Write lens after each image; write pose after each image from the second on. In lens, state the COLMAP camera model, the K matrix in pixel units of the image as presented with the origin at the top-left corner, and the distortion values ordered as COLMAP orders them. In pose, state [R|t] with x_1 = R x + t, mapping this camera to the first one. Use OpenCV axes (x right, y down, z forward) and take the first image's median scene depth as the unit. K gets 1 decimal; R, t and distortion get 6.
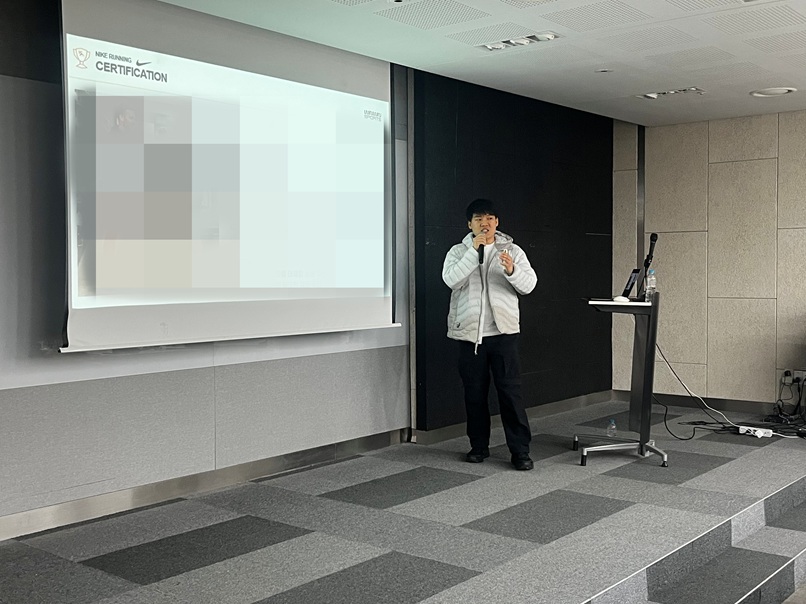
lens RADIAL K [[930.1, 0, 401.7], [0, 930.1, 307.7], [0, 0, 1]] dist [0.005721, 0.000000]
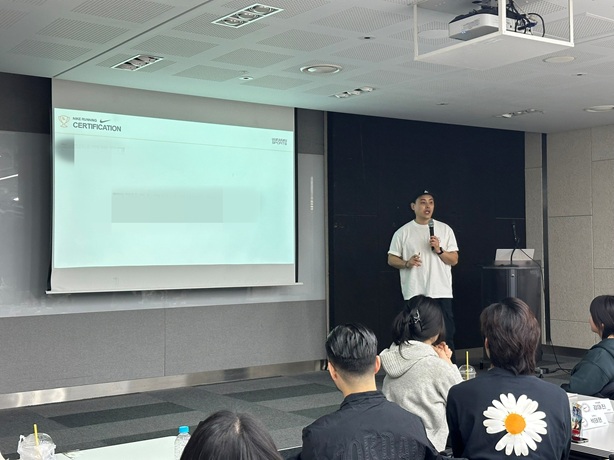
lens RADIAL K [[843.0, 0, 308.9], [0, 843.0, 225.5], [0, 0, 1]] dist [0.098370, 0.000000]
pose [[0.967457, -0.008142, -0.252903, 0.405264], [-0.009411, 0.997633, -0.068117, 0.020777], [0.252859, 0.068280, 0.965091, -0.318622]]
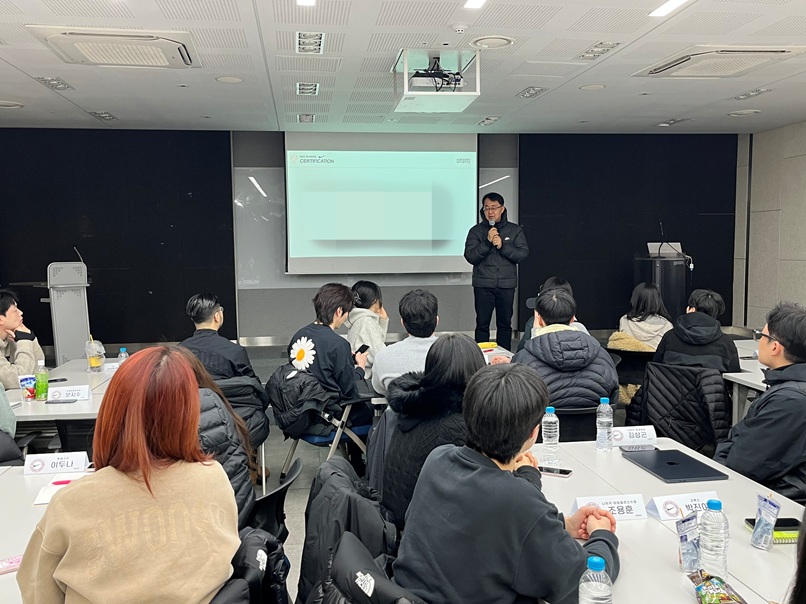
lens RADIAL K [[723.5, 0, 405.8], [0, 723.5, 304.6], [0, 0, 1]] dist [0.018994, 0.009228]
pose [[0.742054, 0.054417, -0.668127, 1.029582], [-0.020716, 0.998085, 0.058283, 0.006370], [0.670020, -0.029408, 0.741761, -0.232555]]
